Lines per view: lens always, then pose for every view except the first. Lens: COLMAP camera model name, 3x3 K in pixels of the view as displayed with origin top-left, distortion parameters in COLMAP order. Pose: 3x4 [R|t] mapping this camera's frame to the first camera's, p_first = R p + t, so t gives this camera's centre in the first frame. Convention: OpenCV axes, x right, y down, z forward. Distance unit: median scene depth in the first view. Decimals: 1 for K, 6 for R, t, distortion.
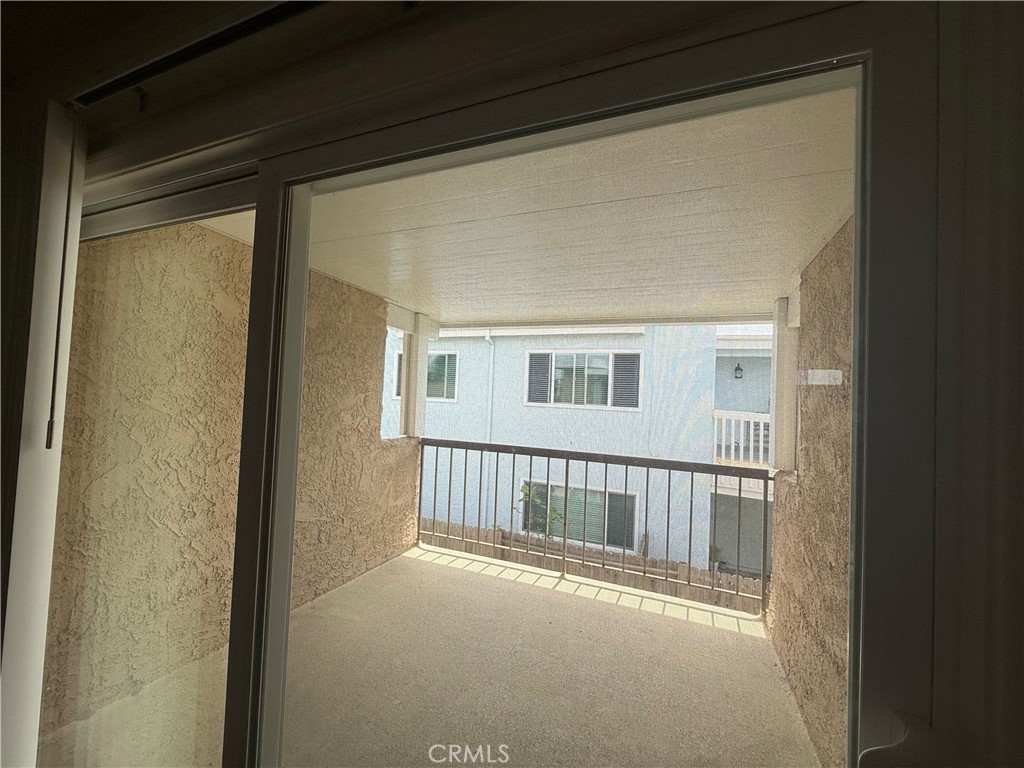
lens RADIAL K [[406.5, 0, 507.9], [0, 406.5, 384.3], [0, 0, 1]] dist [-0.000666, -0.000483]
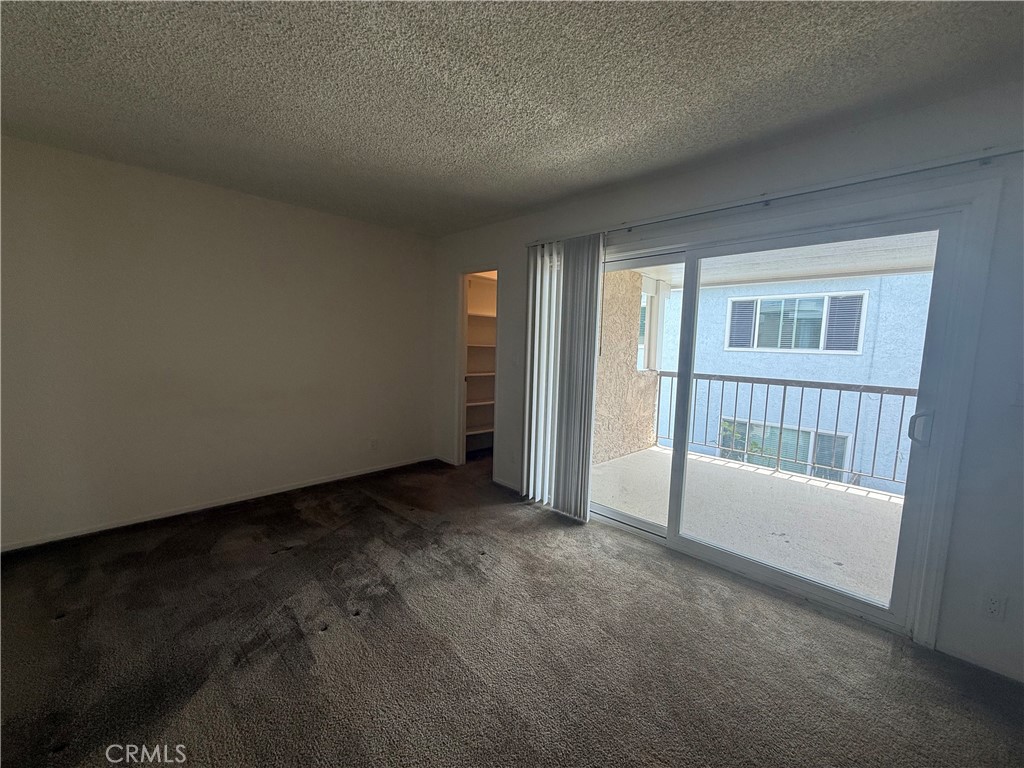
lens RADIAL K [[406.5, 0, 507.9], [0, 406.5, 384.3], [0, 0, 1]] dist [-0.000666, -0.000483]
pose [[0.919983, 0.018318, -0.391530, -0.144023], [0.029260, 0.992911, 0.115205, 0.000776], [0.390864, -0.117442, 0.912925, -0.486527]]
